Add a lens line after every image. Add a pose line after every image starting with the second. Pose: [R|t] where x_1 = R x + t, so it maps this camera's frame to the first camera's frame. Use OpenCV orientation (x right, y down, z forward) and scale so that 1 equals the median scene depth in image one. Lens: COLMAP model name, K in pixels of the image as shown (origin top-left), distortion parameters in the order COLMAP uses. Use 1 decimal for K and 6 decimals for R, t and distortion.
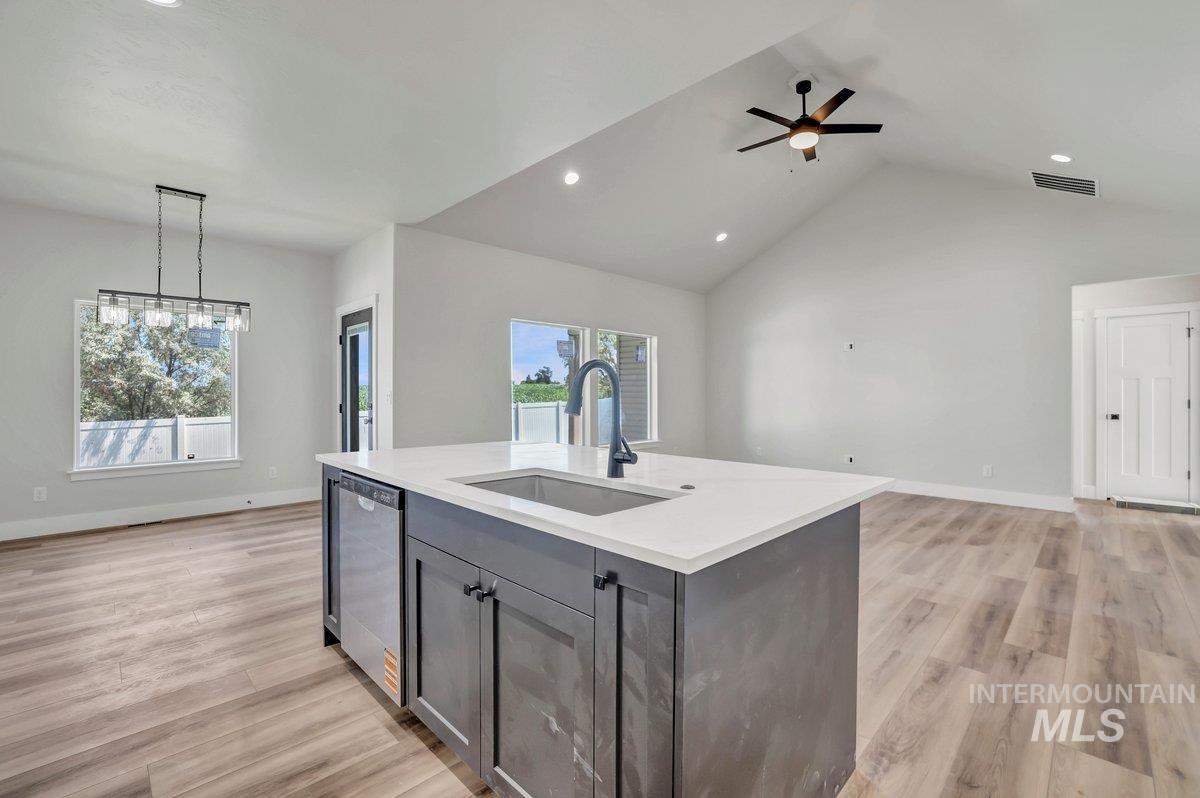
lens RADIAL K [[525.5, 0, 593.9], [0, 525.5, 392.7], [0, 0, 1]] dist [-0.051486, 0.017539]
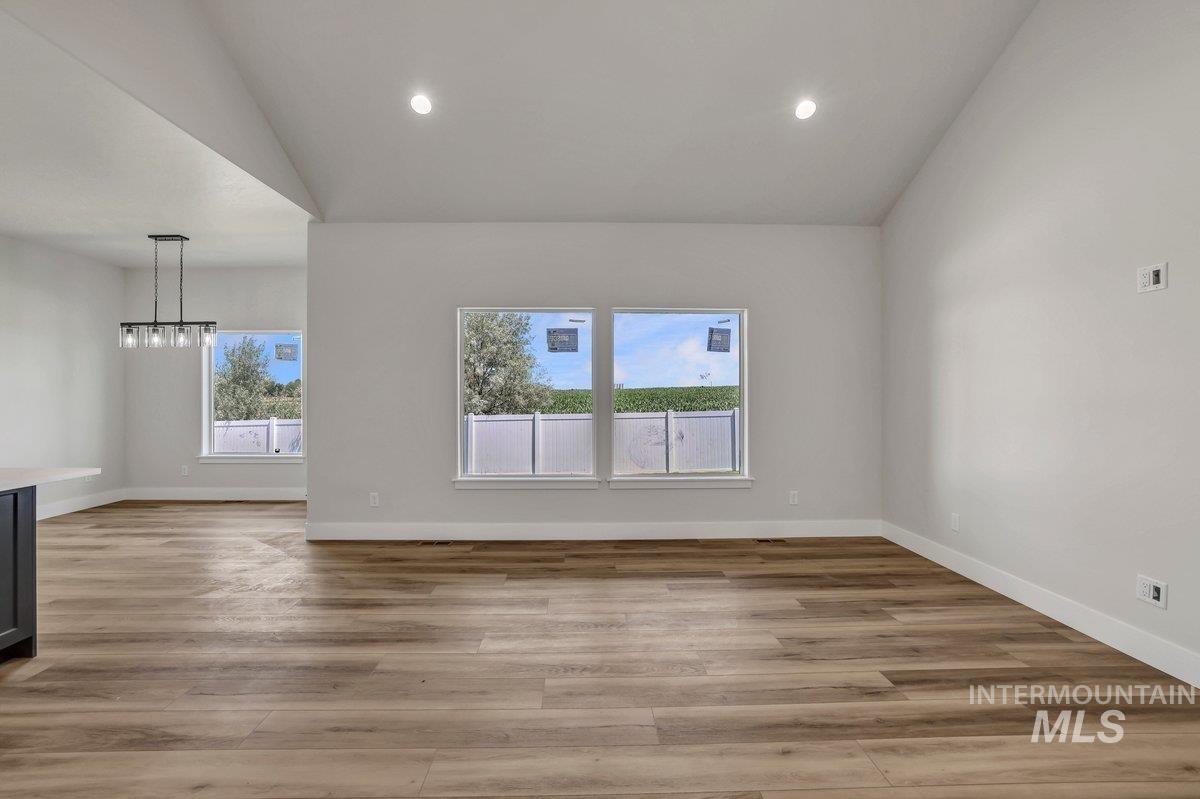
lens RADIAL K [[525.5, 0, 593.9], [0, 525.5, 393.2], [0, 0, 1]] dist [-0.051486, 0.017539]
pose [[0.718424, 0.000293, -0.695605, 0.614932], [0.001238, 0.999998, 0.001700, -0.014321], [0.695604, -0.002082, 0.718422, 0.652598]]
